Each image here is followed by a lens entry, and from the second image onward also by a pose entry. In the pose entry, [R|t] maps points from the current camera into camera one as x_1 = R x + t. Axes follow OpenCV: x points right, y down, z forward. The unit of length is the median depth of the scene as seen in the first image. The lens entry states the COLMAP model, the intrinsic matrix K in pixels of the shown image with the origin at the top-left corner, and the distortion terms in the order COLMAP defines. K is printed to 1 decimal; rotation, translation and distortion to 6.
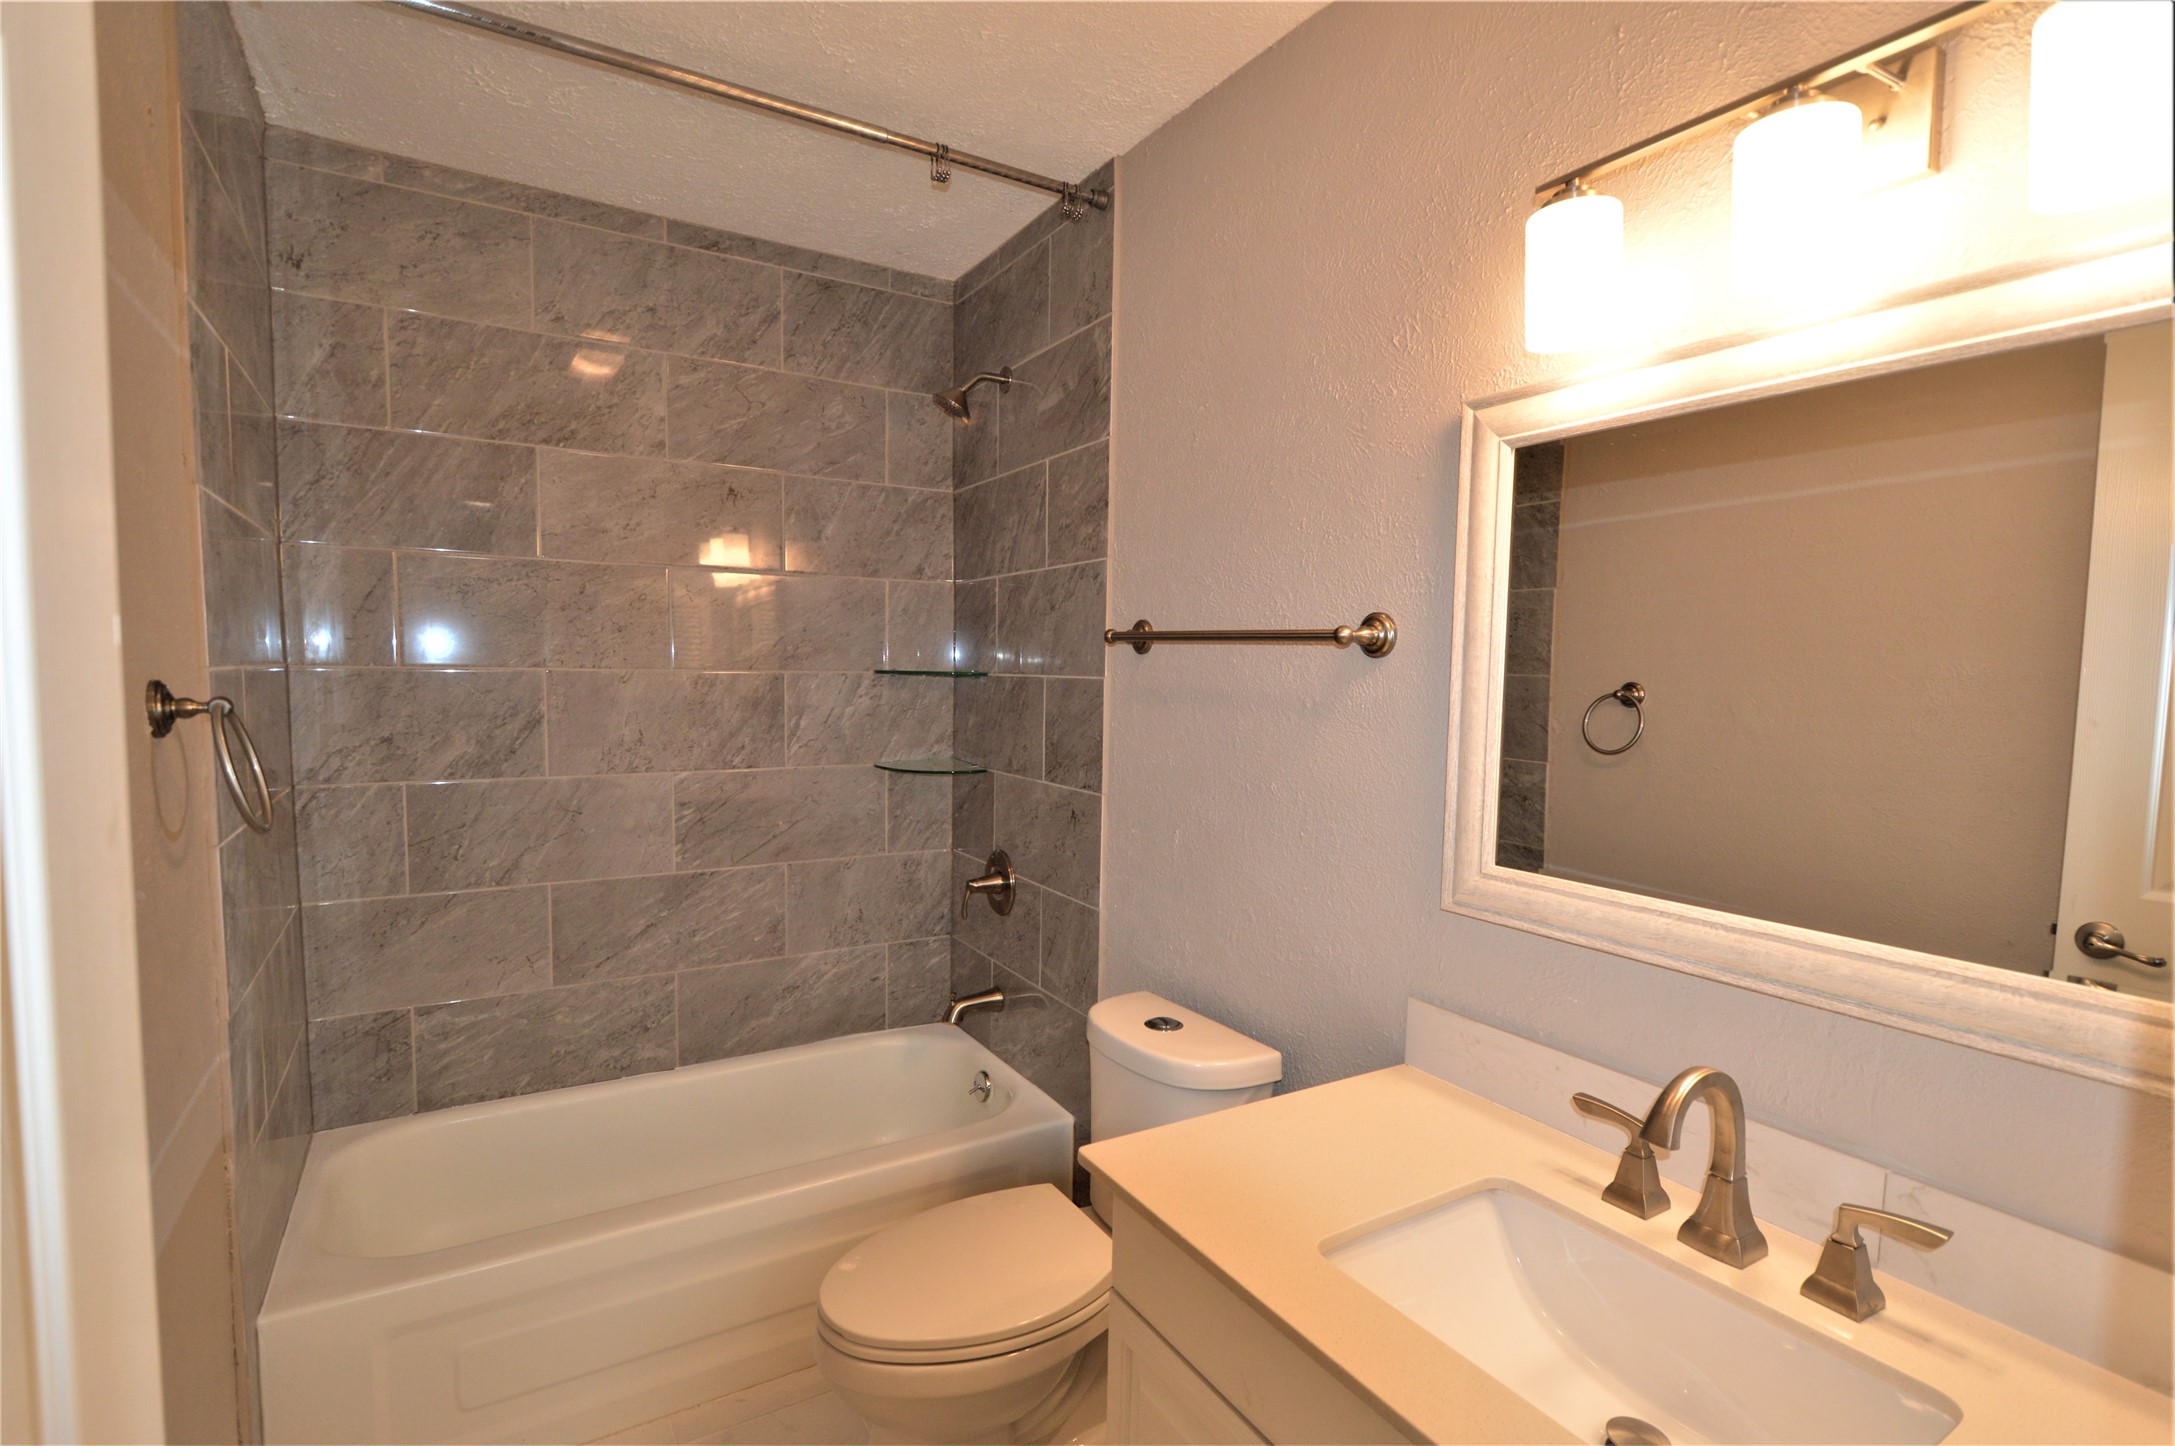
lens RADIAL K [[980.9, 0, 1074.9], [0, 980.9, 747.6], [0, 0, 1]] dist [0.000815, -0.010135]
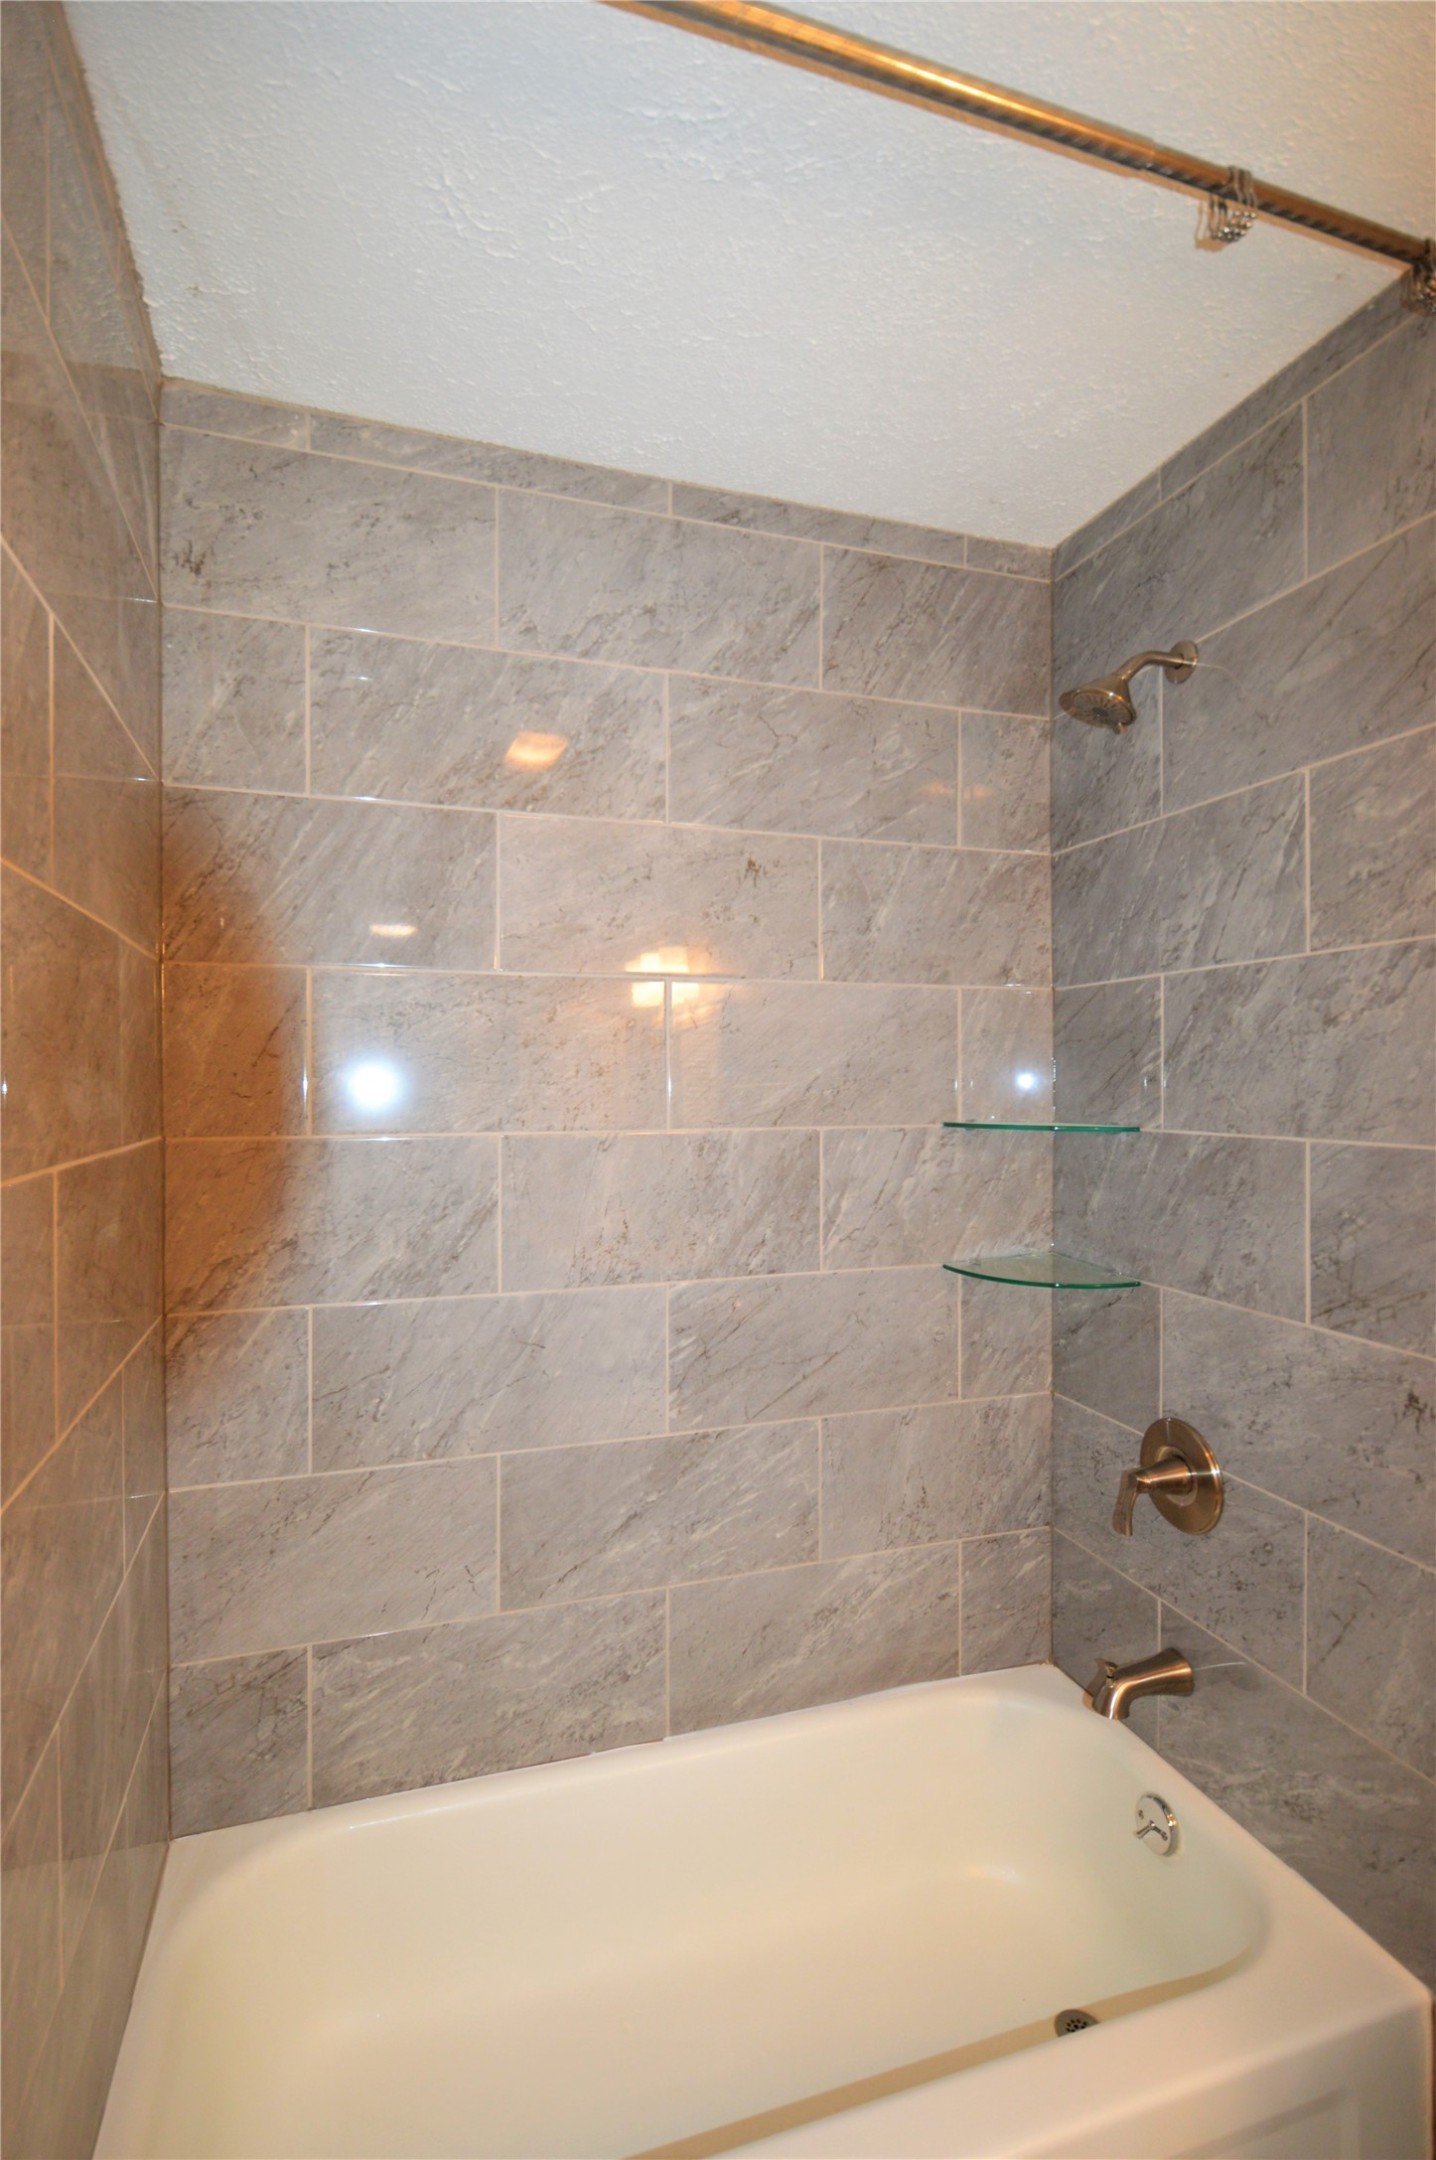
lens RADIAL K [[974.1, 0, 692.3], [0, 974.1, 1082.7], [0, 0, 1]] dist [0.000815, -0.010135]
pose [[0.972175, -0.016466, -0.233675, -0.245122], [-0.002540, 0.996727, -0.080799, -0.059098], [0.234240, 0.079144, 0.968952, 0.362883]]
